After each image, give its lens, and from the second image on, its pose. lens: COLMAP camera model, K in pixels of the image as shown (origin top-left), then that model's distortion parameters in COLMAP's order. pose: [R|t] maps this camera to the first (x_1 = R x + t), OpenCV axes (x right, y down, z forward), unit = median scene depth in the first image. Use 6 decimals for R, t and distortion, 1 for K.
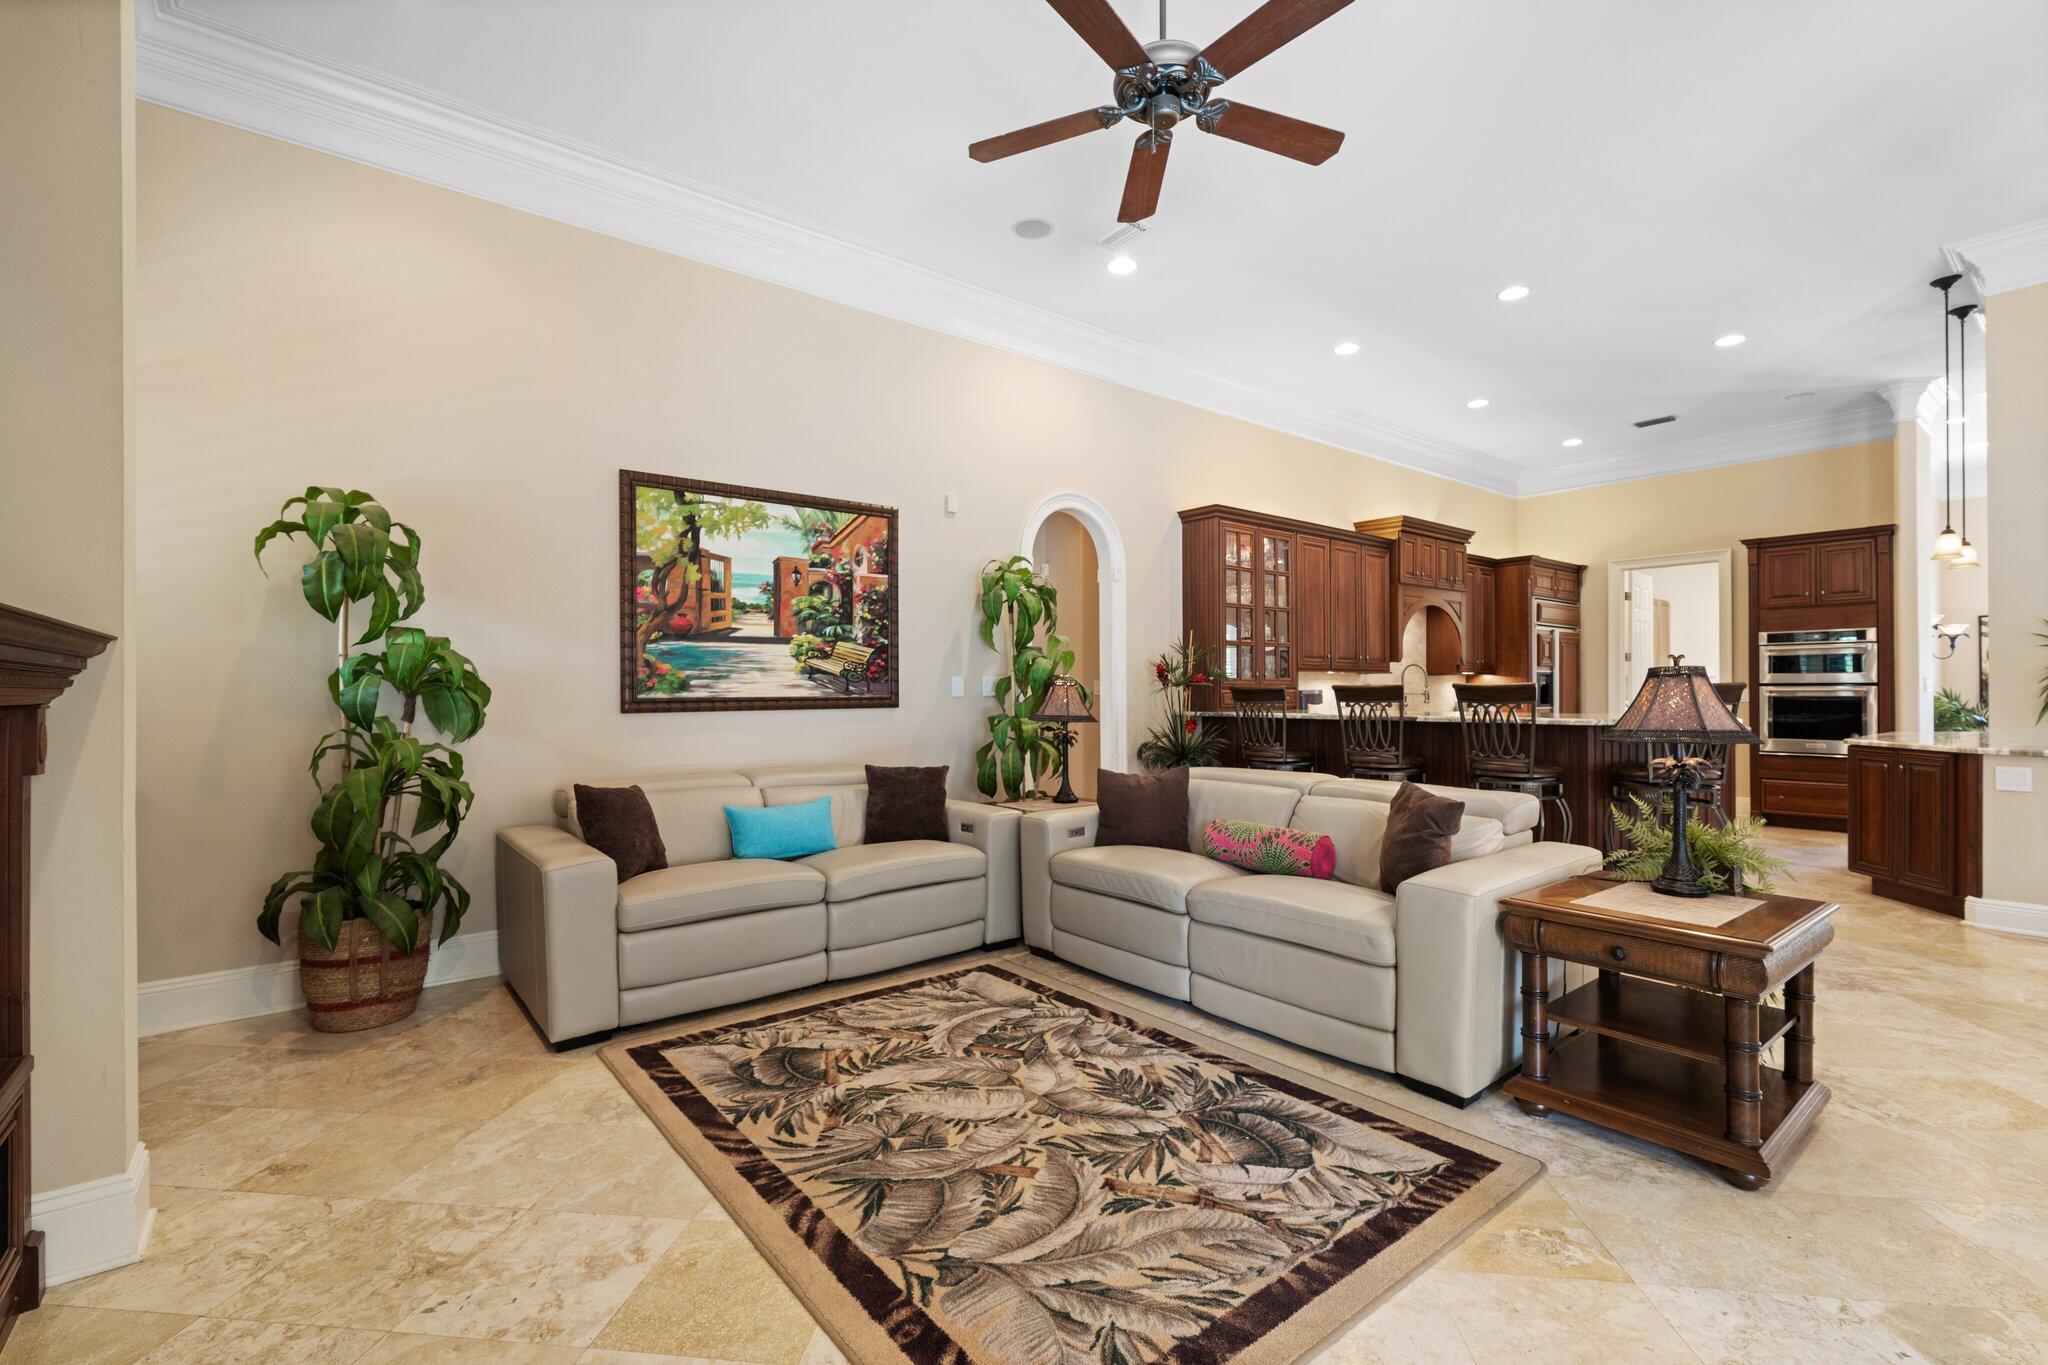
lens RADIAL K [[901.8, 0, 1034.1], [0, 901.8, 687.9], [0, 0, 1]] dist [0.004931, -0.000173]
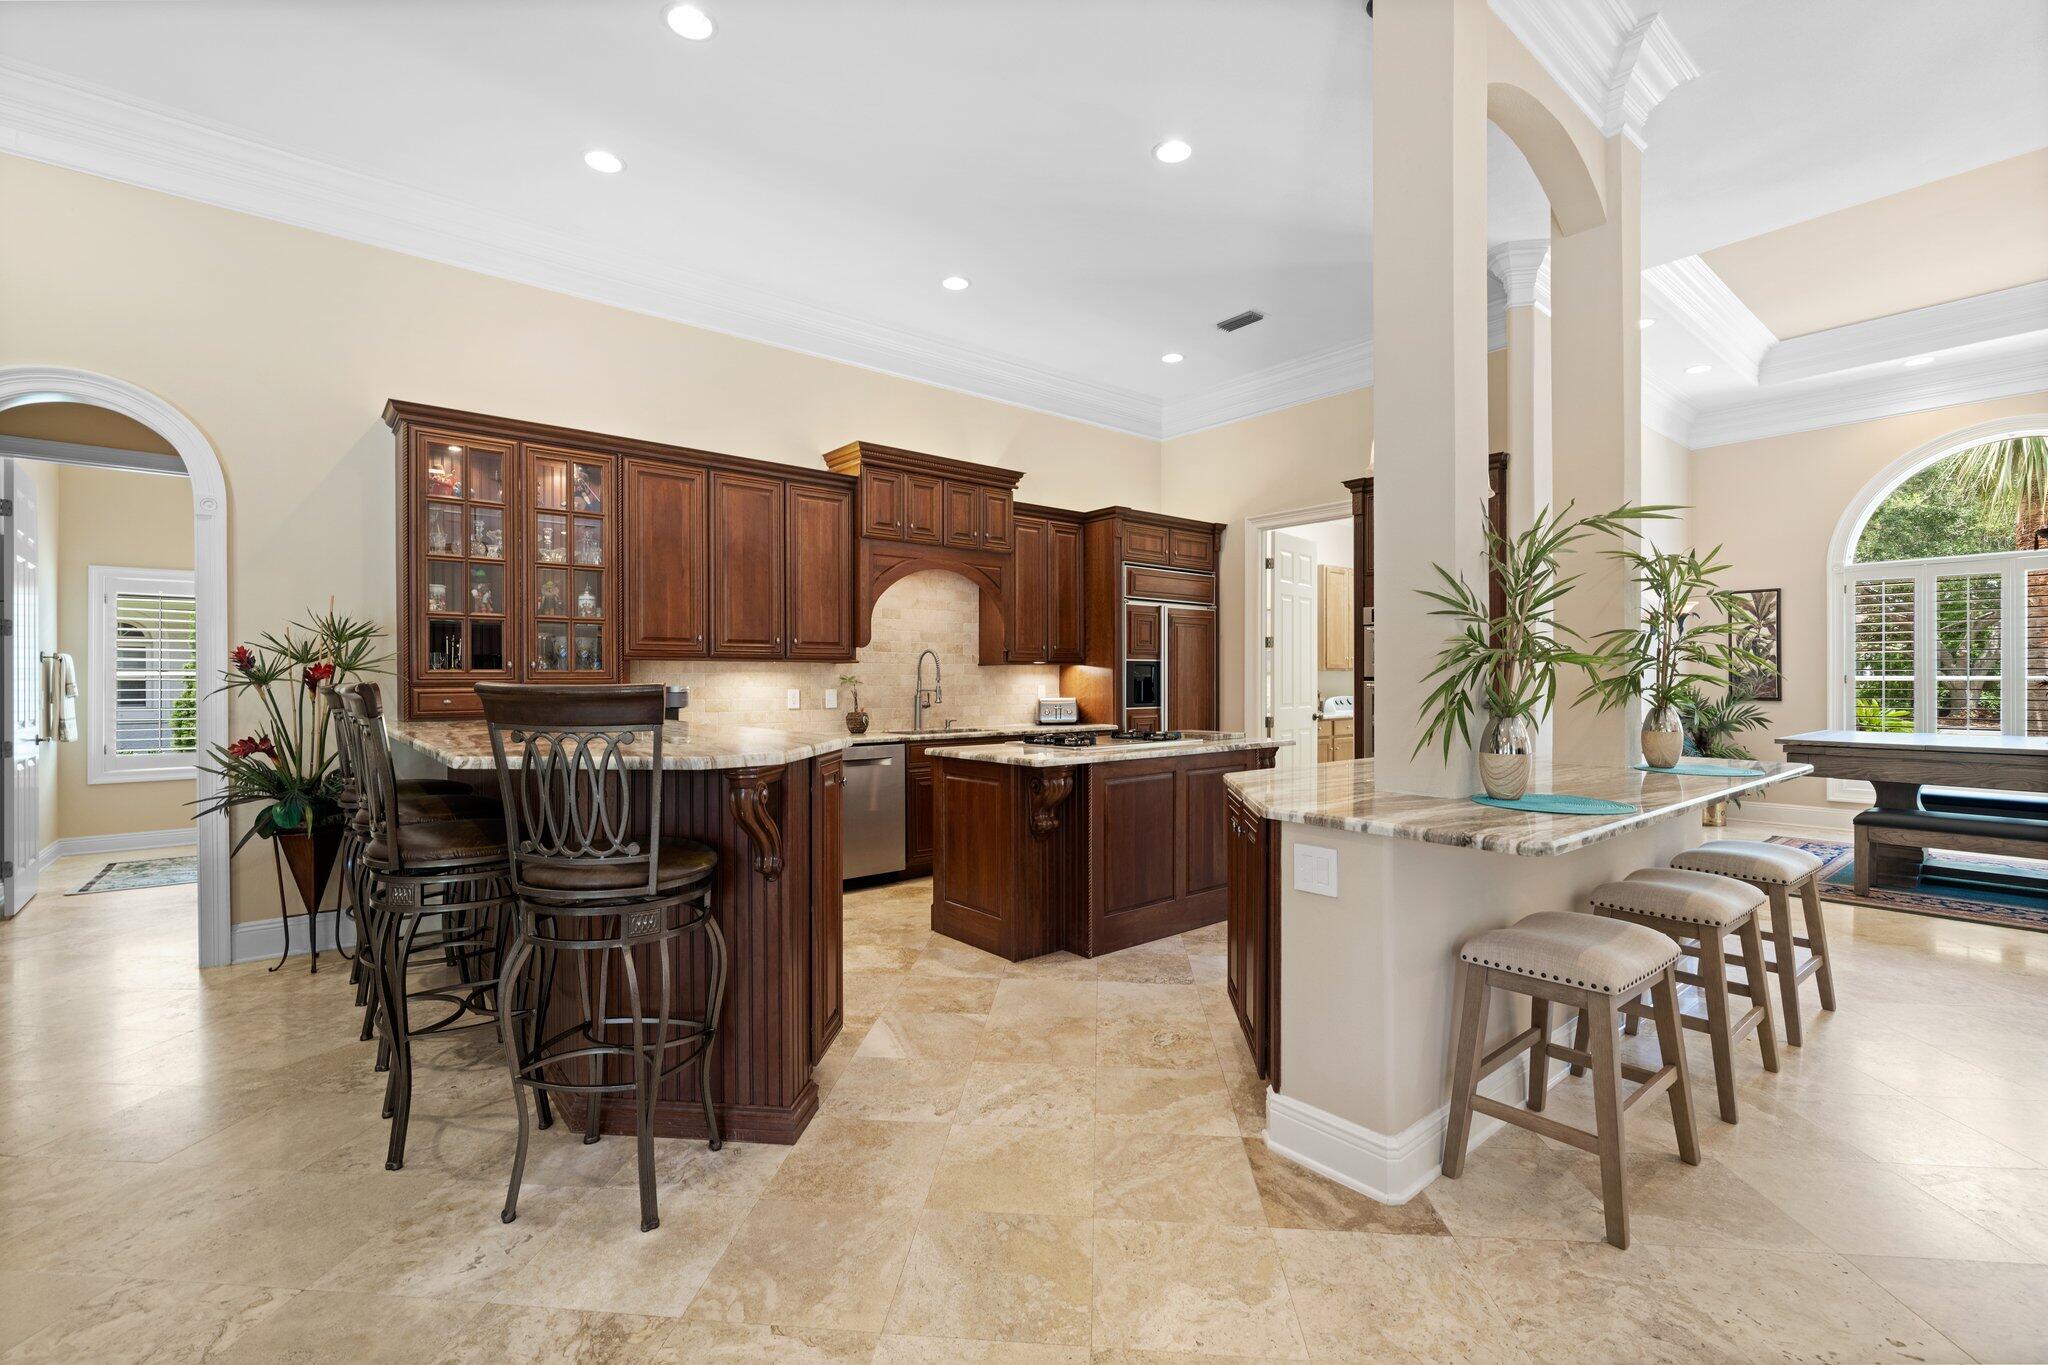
lens RADIAL K [[901.8, 0, 1011.4], [0, 901.8, 683.4], [0, 0, 1]] dist [0.004931, -0.000173]
pose [[0.999626, -0.001477, 0.027289, 0.457244], [0.001267, 0.999970, 0.007692, -0.004612], [-0.027300, -0.007654, 0.999598, 0.252825]]
